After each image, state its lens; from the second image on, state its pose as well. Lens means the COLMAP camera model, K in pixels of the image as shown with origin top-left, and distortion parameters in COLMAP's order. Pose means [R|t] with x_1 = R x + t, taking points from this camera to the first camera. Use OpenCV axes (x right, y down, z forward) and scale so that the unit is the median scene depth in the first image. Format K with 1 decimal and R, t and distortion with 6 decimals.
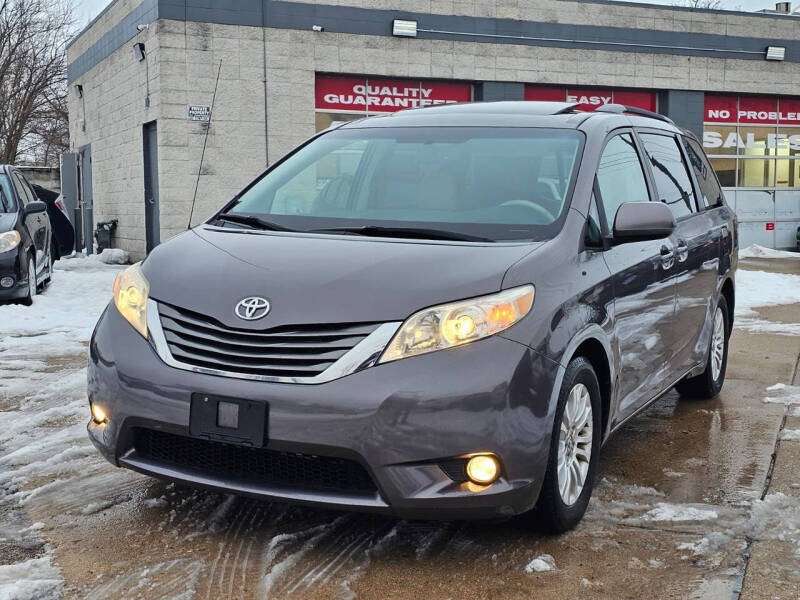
lens RADIAL K [[1137.1, 0, 400.0], [0, 1137.1, 300.0], [0, 0, 1]] dist [0.138559, -0.211836]
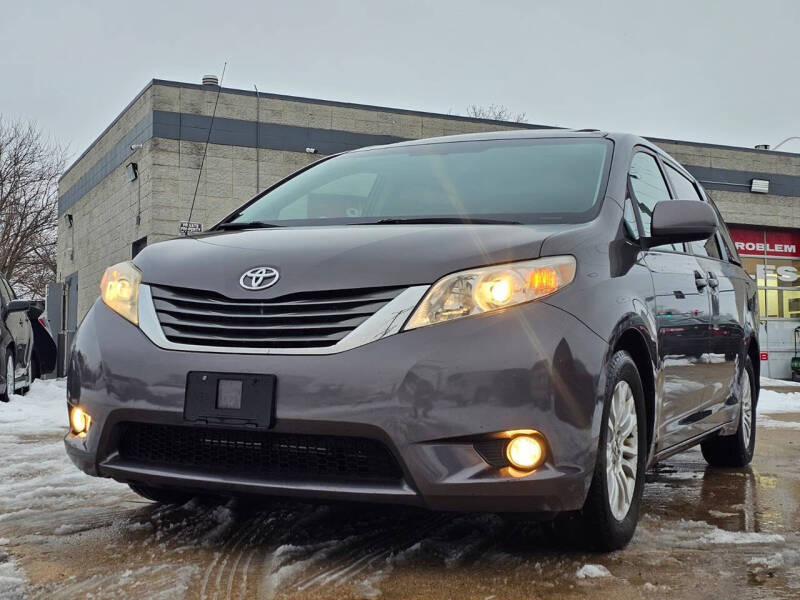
lens RADIAL K [[1118.6, 0, 400.0], [0, 1118.6, 300.0], [0, 0, 1]] dist [0.197846, -0.514530]
pose [[0.999847, 0.002205, 0.017354, -0.033129], [0.000480, 0.988191, -0.153223, 0.148317], [-0.017487, 0.153208, 0.988039, 0.130589]]
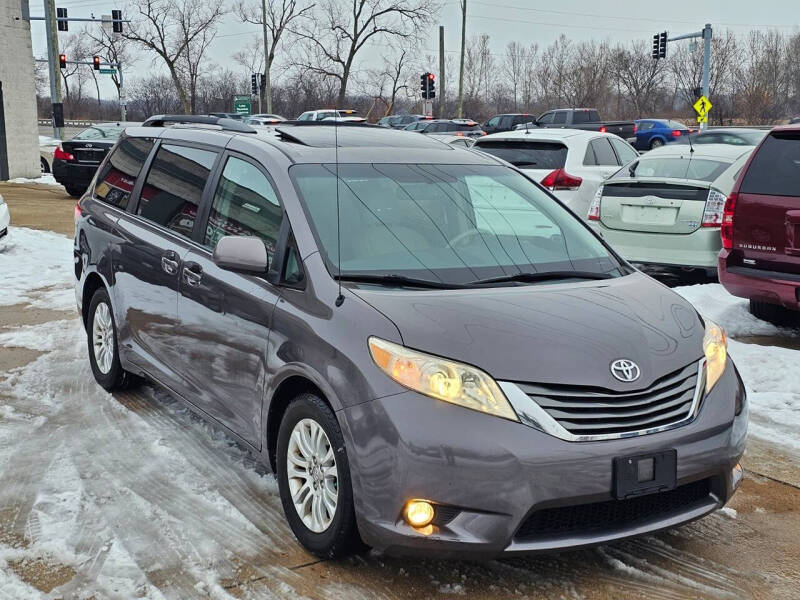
lens RADIAL K [[1069.1, 0, 400.0], [0, 1069.1, 300.0], [0, 0, 1]] dist [0.119955, -0.084463]
pose [[0.525861, -0.157559, 0.835850, -1.036382], [0.072124, 0.987414, 0.140754, -0.208745], [-0.847507, -0.013732, 0.530606, 0.597263]]
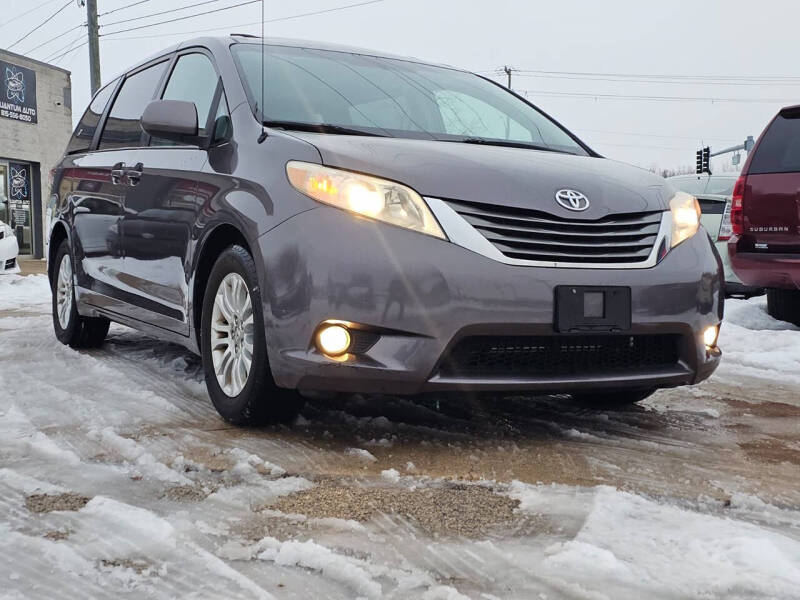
lens RADIAL K [[1069.1, 0, 400.0], [0, 1069.1, 300.0], [0, 0, 1]] dist [0.119955, -0.084463]
pose [[0.564966, -0.057129, 0.823134, -0.927096], [0.072021, 0.997207, 0.019778, 0.060792], [-0.821965, 0.048109, 0.567503, 0.563643]]
